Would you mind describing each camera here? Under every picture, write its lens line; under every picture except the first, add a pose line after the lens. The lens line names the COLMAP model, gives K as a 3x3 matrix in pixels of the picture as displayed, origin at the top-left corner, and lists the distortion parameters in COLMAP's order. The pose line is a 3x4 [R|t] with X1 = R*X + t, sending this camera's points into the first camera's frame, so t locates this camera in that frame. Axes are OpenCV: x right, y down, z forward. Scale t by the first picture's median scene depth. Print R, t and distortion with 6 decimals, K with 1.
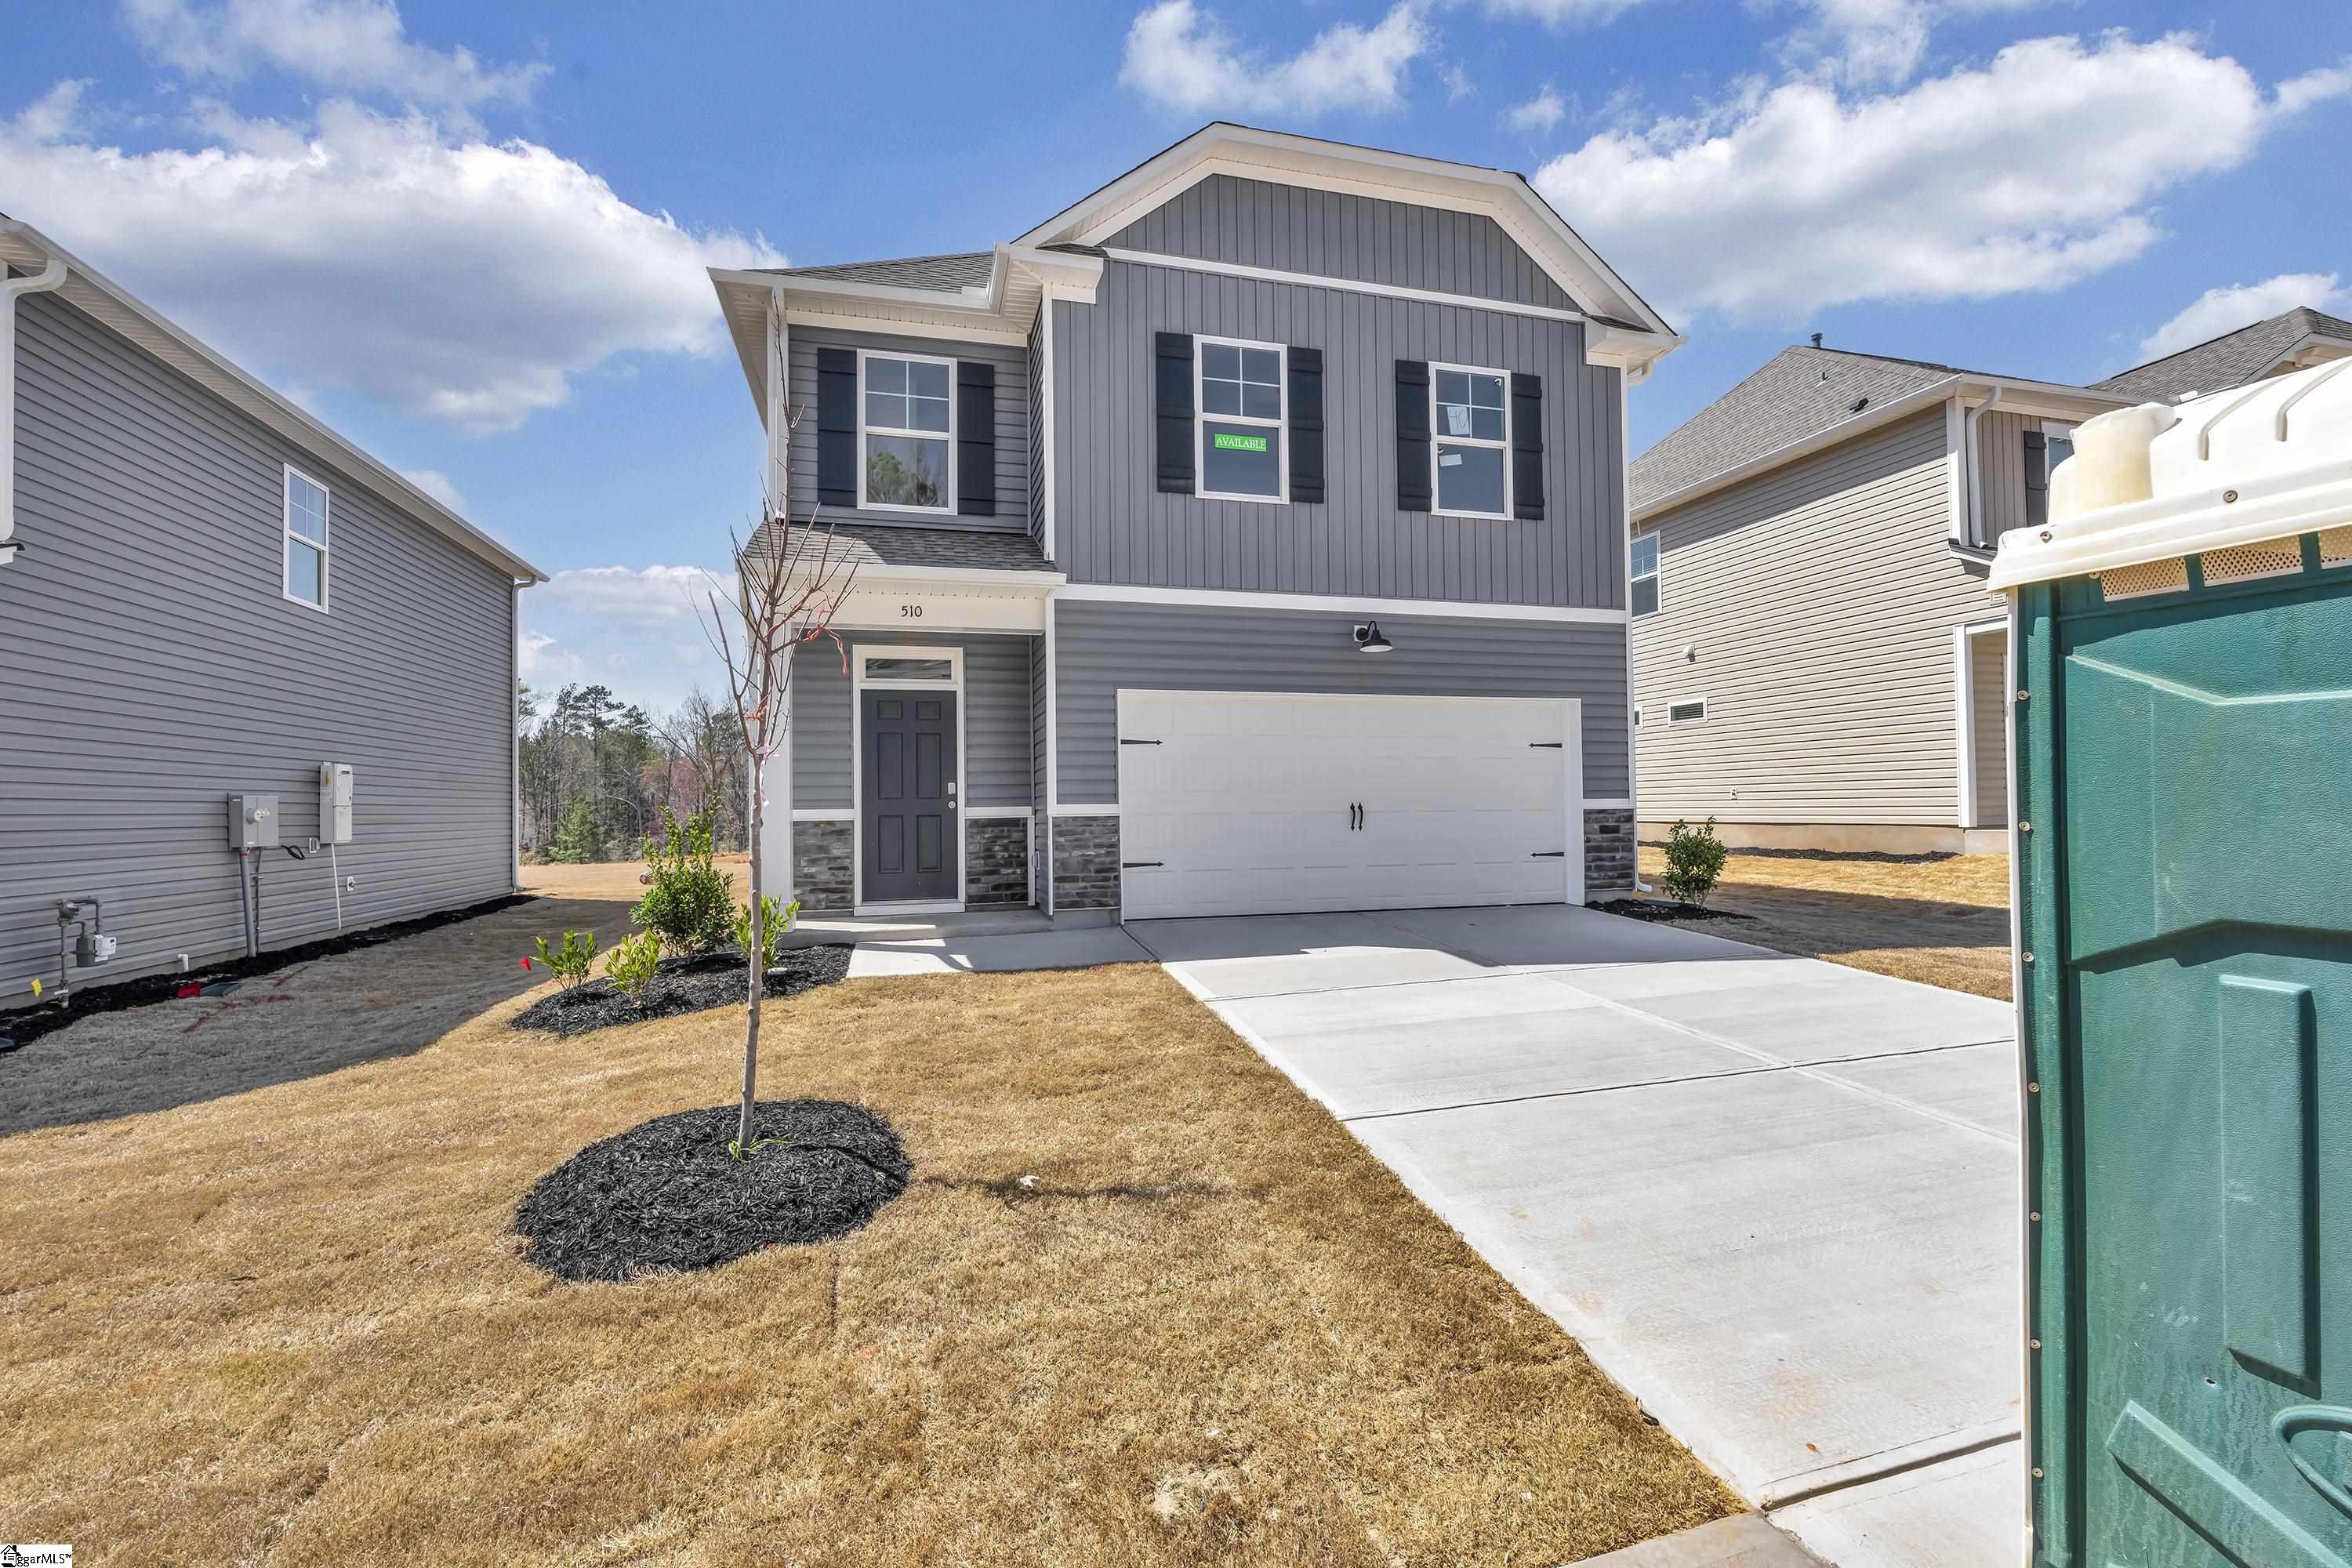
lens RADIAL K [[1019.0, 0, 1184.2], [0, 1019.0, 786.9], [0, 0, 1]] dist [-0.007903, 0.001609]
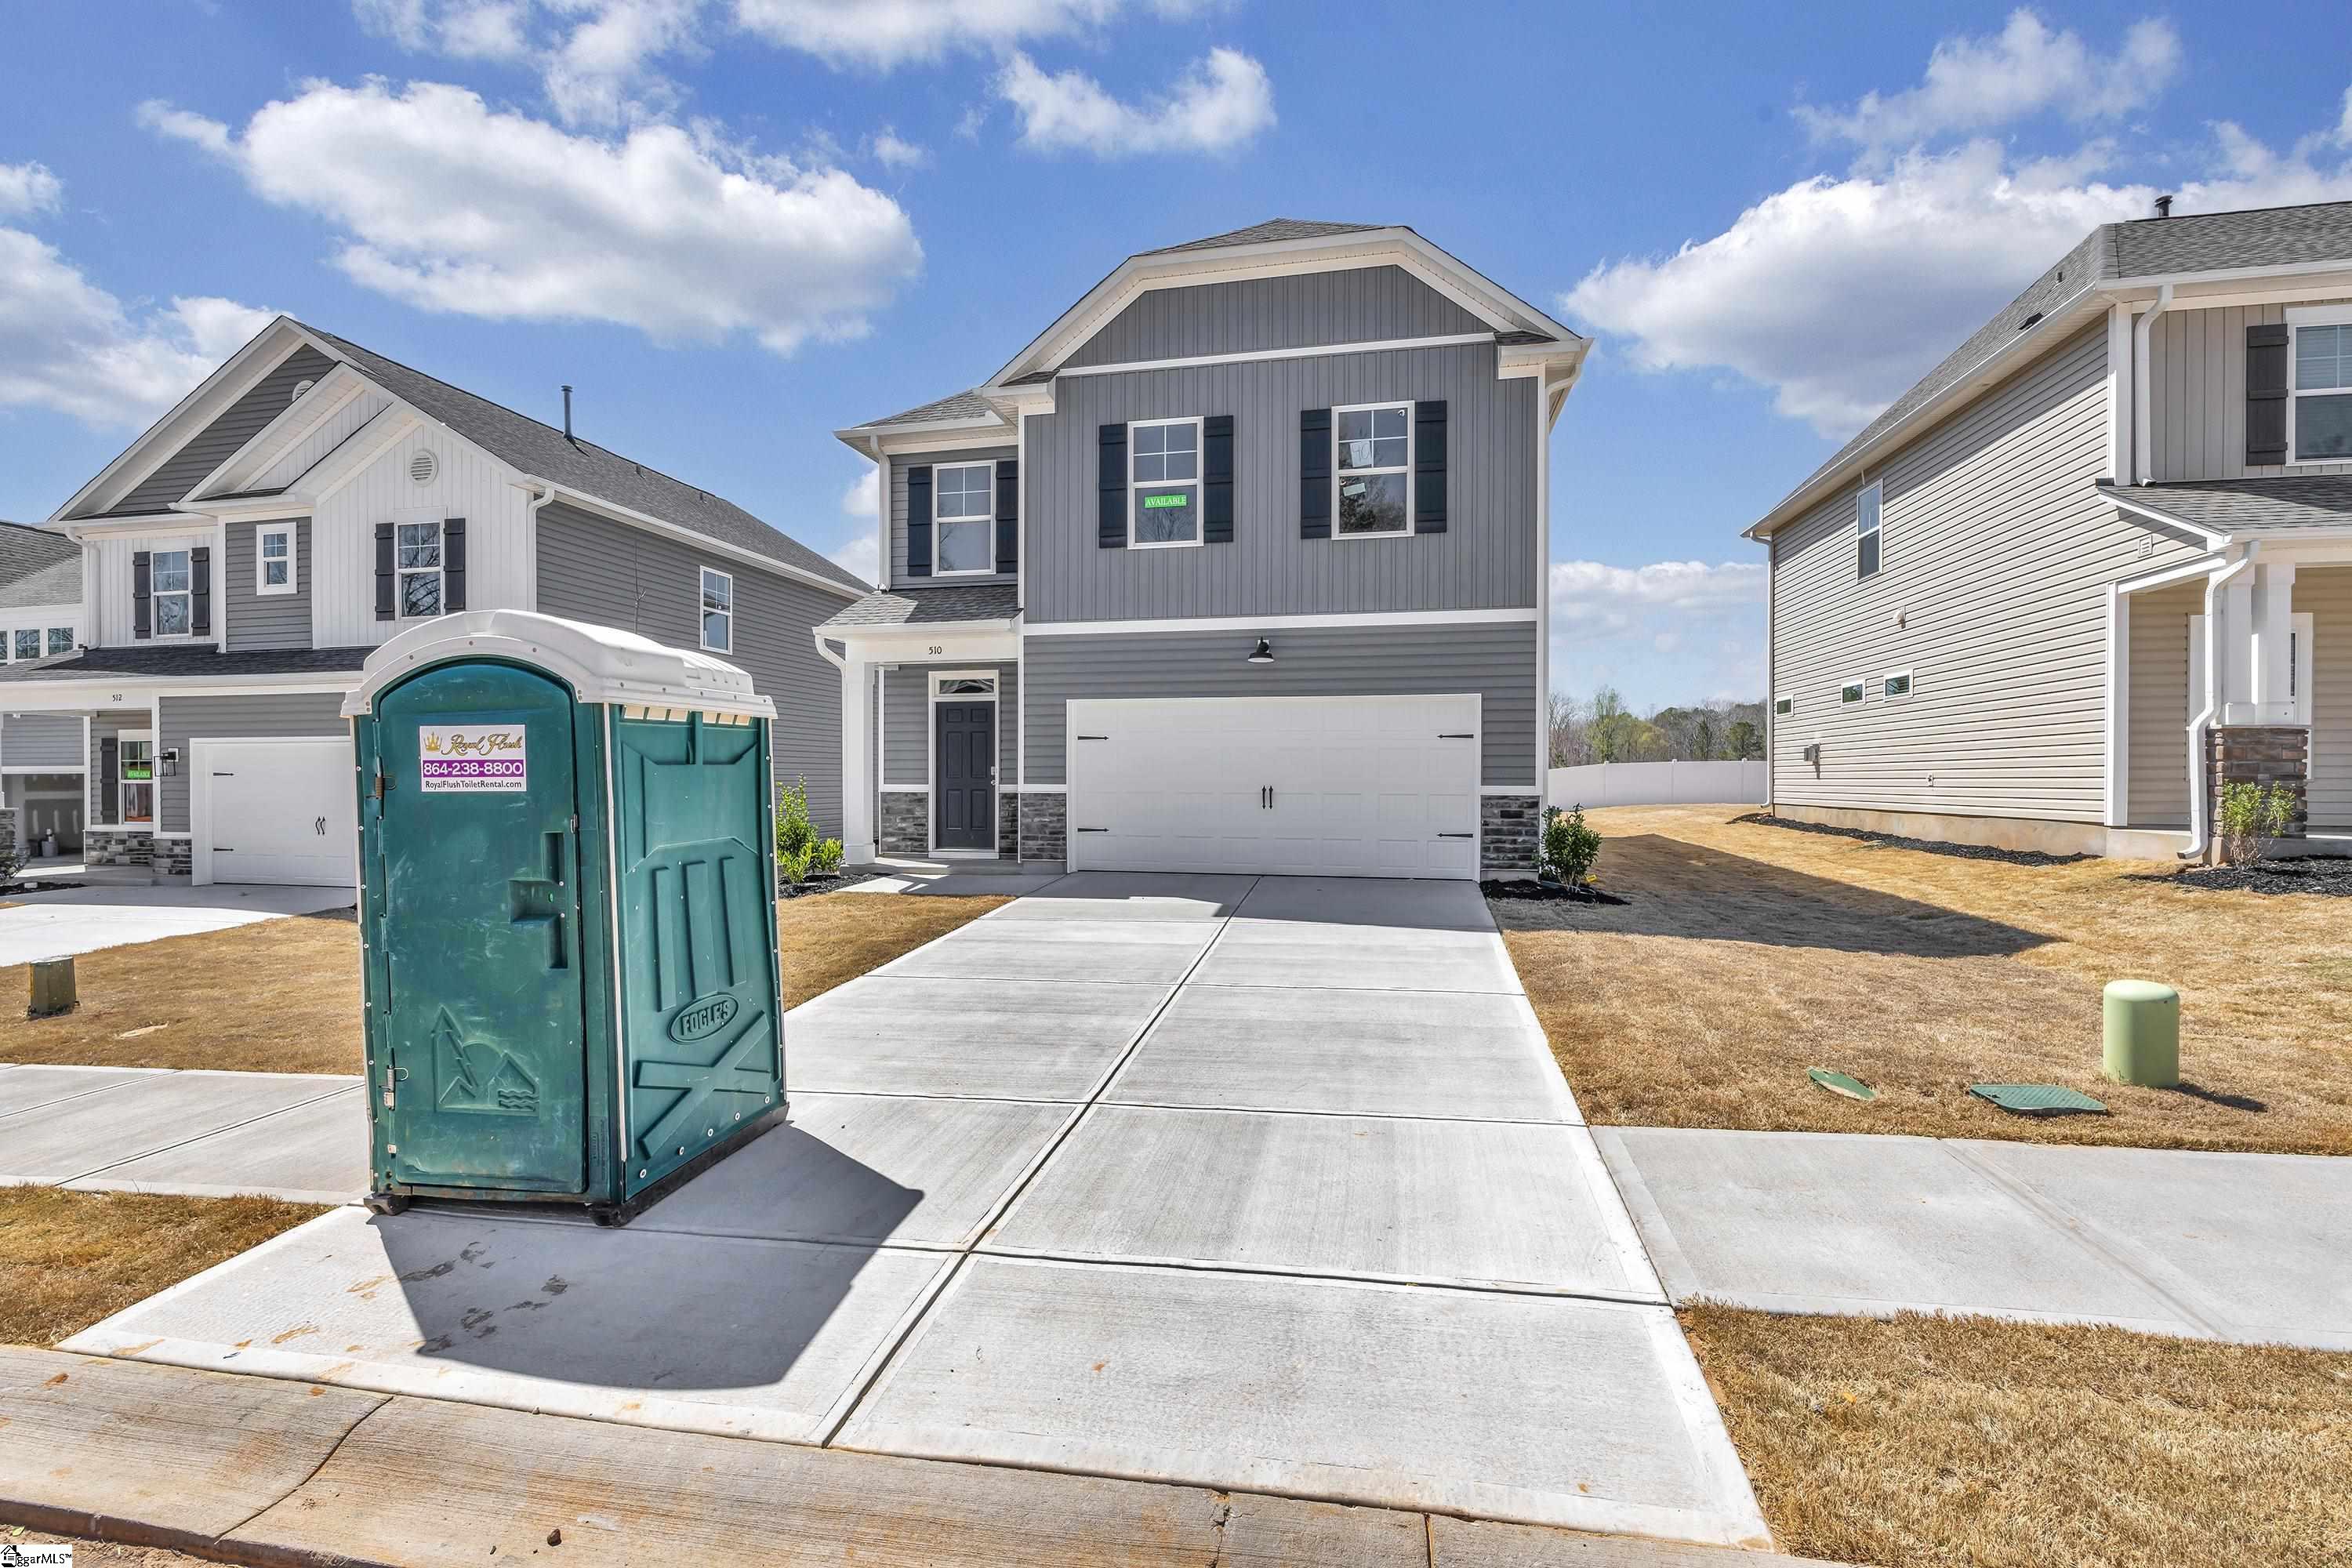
lens RADIAL K [[1019.0, 0, 1175.4], [0, 1019.0, 785.1], [0, 0, 1]] dist [-0.007903, 0.001609]
pose [[0.888086, 0.016723, -0.459372, 0.646801], [-0.003693, 0.999565, 0.029248, -0.020828], [0.459662, -0.024278, 0.887762, -0.129263]]
